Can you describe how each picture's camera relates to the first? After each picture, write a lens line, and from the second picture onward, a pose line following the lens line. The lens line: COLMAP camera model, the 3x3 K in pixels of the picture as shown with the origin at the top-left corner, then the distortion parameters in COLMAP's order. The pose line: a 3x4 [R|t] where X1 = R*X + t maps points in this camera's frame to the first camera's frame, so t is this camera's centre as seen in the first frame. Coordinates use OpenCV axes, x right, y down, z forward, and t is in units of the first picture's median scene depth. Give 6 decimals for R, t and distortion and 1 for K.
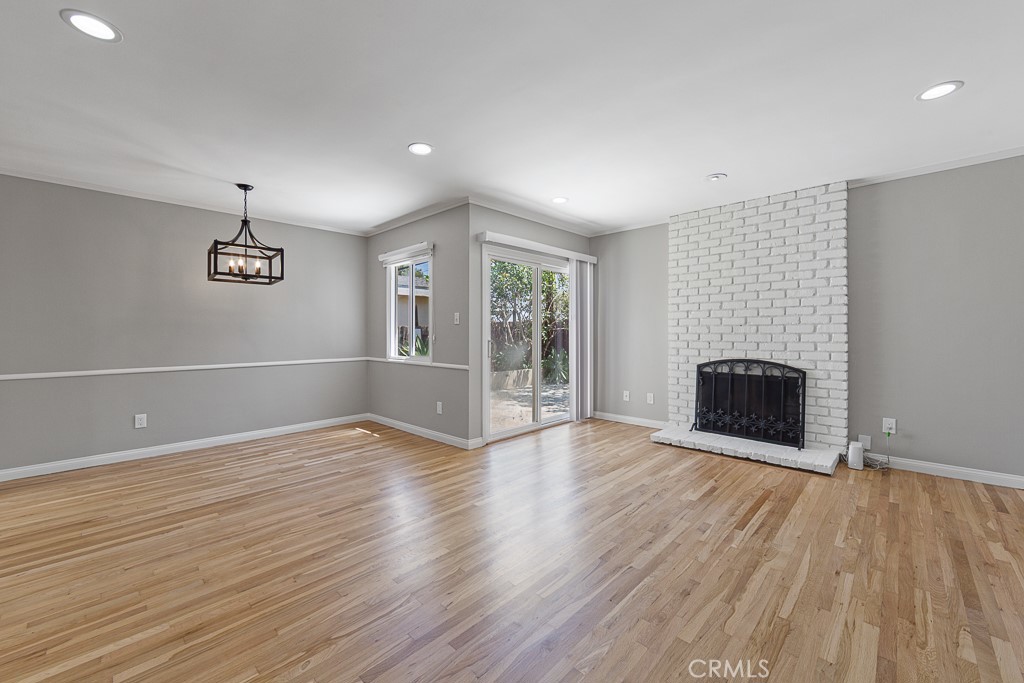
lens RADIAL K [[409.0, 0, 512.2], [0, 409.0, 329.3], [0, 0, 1]] dist [0.001031, 0.000097]
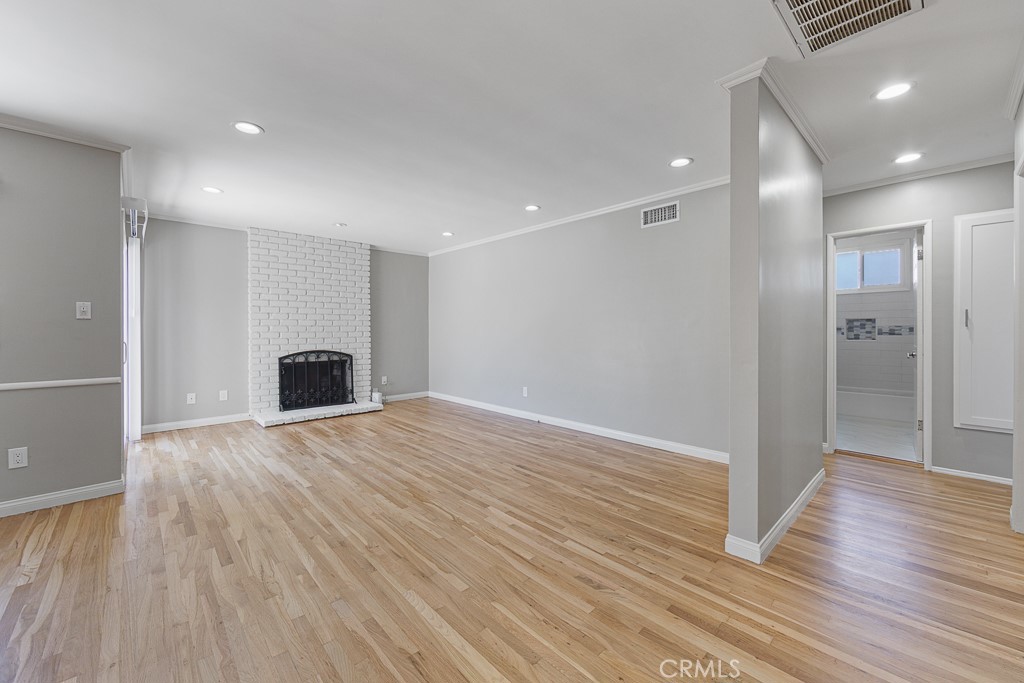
lens RADIAL K [[409.0, 0, 512.2], [0, 409.0, 329.3], [0, 0, 1]] dist [0.001031, 0.000097]
pose [[0.048103, 0.004454, 0.998832, -0.792050], [-0.005057, 0.999978, -0.004216, 0.003772], [-0.998830, -0.004848, 0.048125, 0.268782]]
